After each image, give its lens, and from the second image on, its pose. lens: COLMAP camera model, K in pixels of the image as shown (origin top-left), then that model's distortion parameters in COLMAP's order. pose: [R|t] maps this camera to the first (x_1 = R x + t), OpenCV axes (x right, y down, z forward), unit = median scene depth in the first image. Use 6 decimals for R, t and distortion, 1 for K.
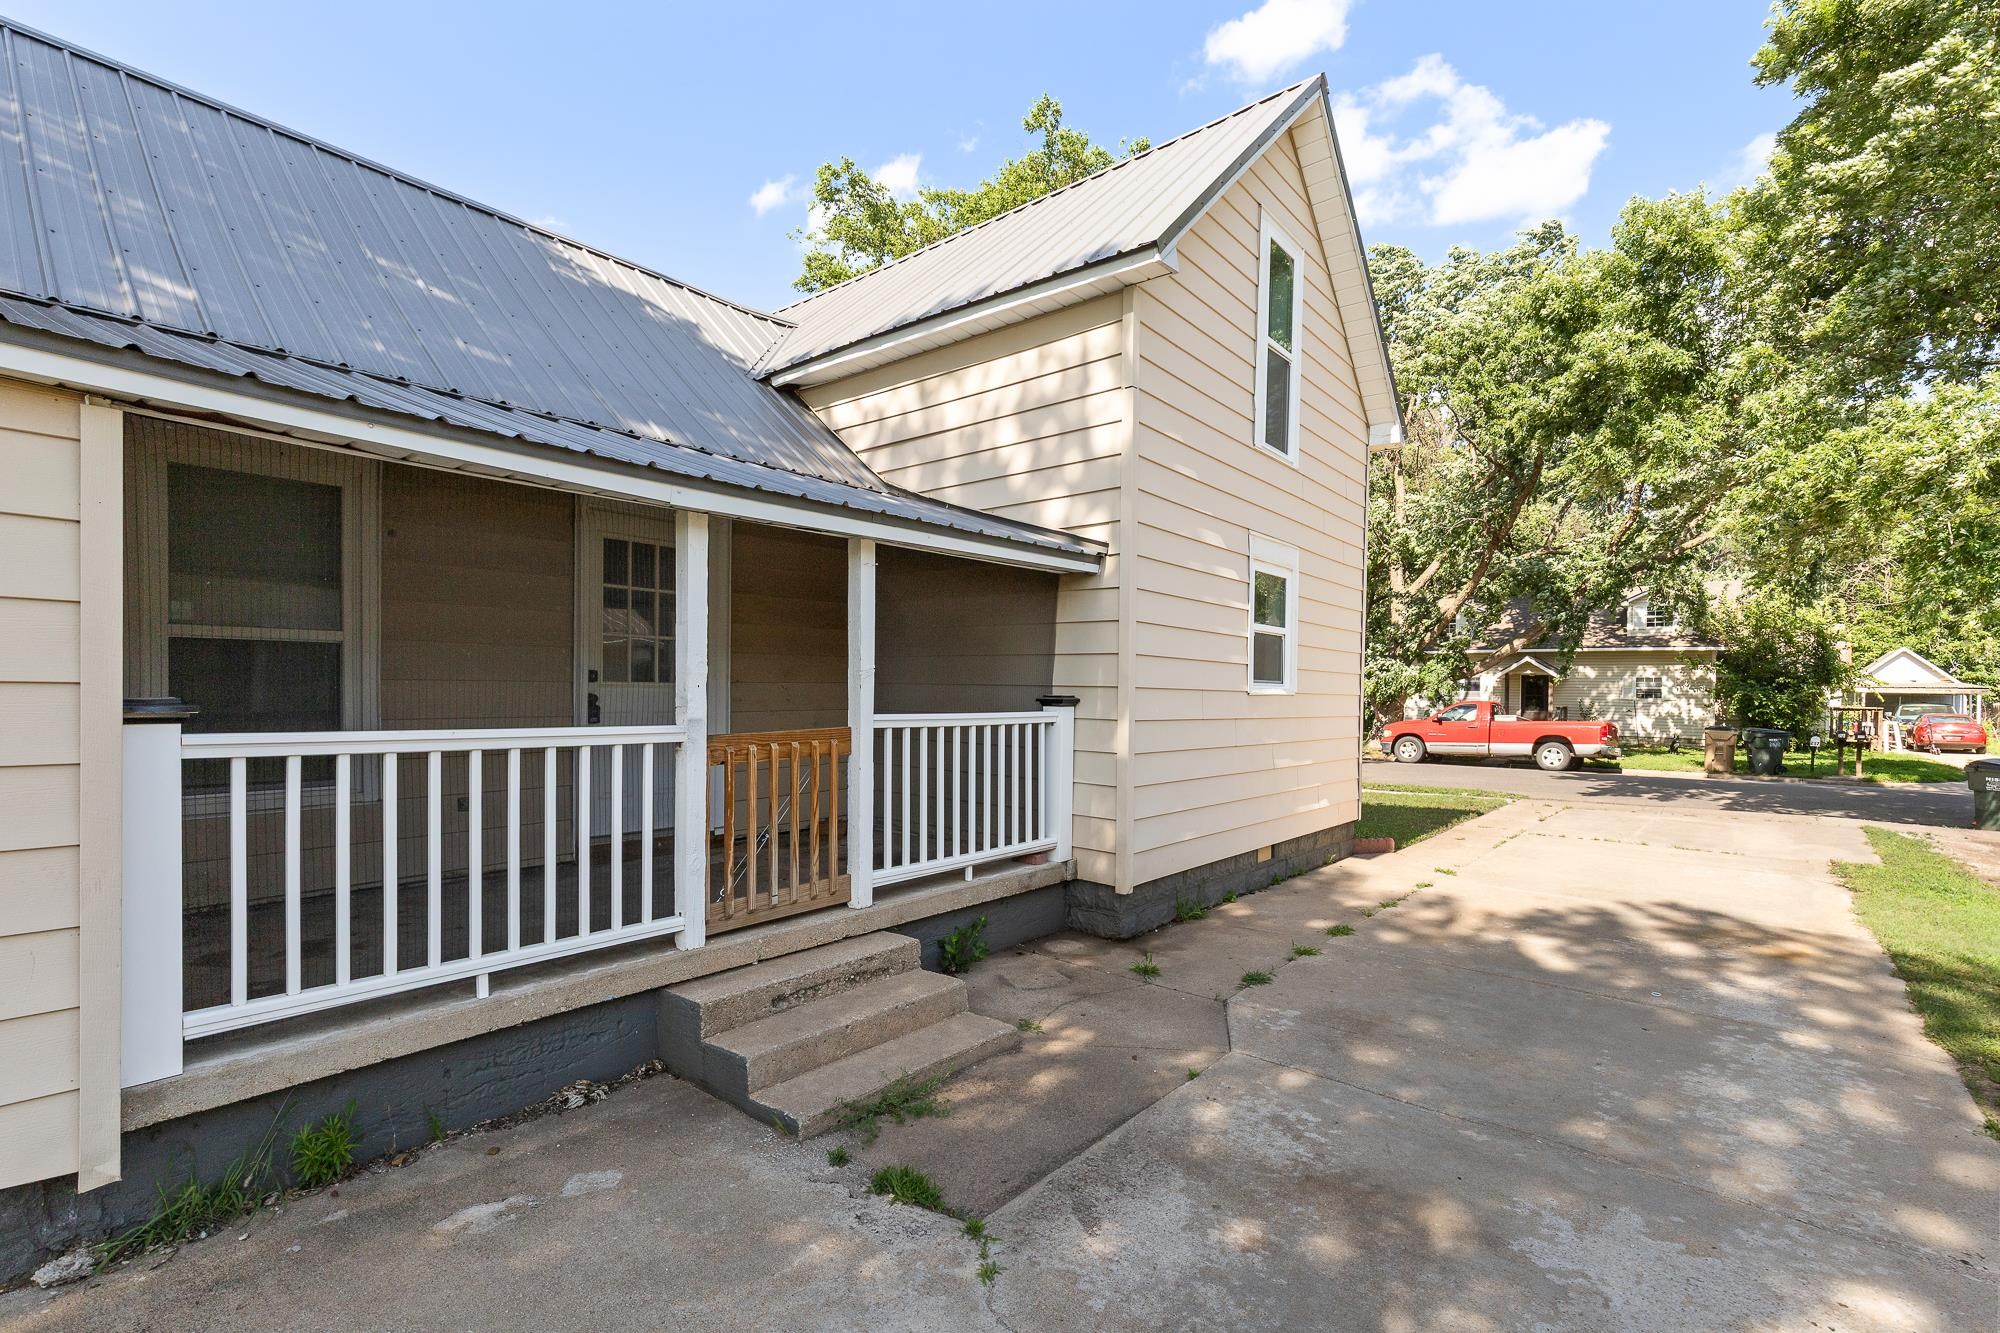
lens RADIAL K [[902.2, 0, 1005.1], [0, 902.2, 707.2], [0, 0, 1]] dist [0.001295, 0.000075]
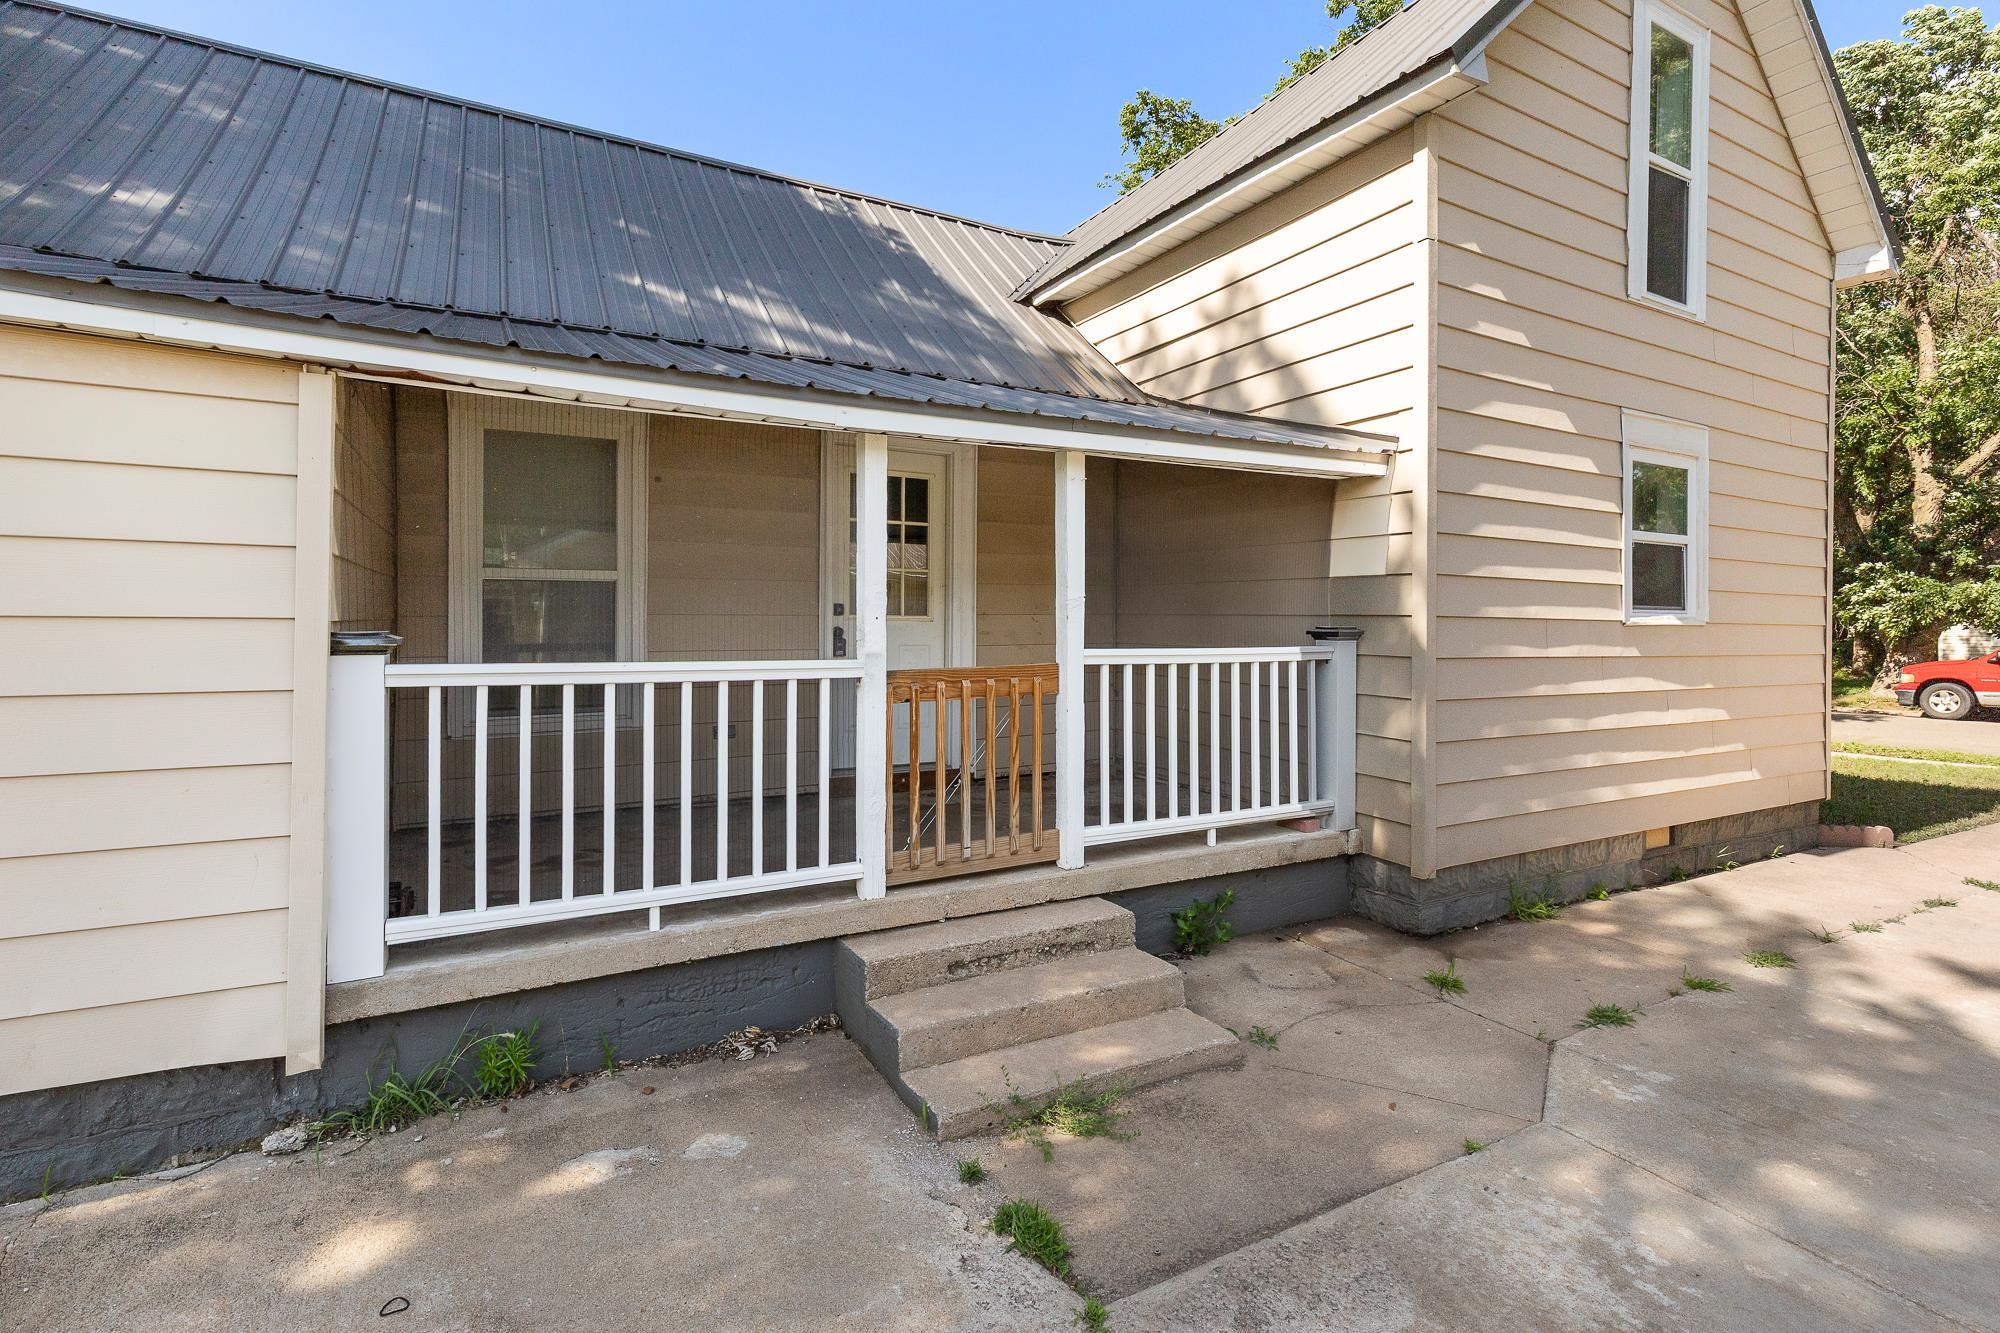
lens RADIAL K [[924.4, 0, 995.1], [0, 924.4, 619.4], [0, 0, 1]] dist [0.005098, -0.001018]
pose [[0.927294, -0.006826, -0.374272, 0.119551], [-0.001742, 0.999744, -0.022548, -0.000590], [0.374330, 0.021561, 0.927045, 0.137864]]
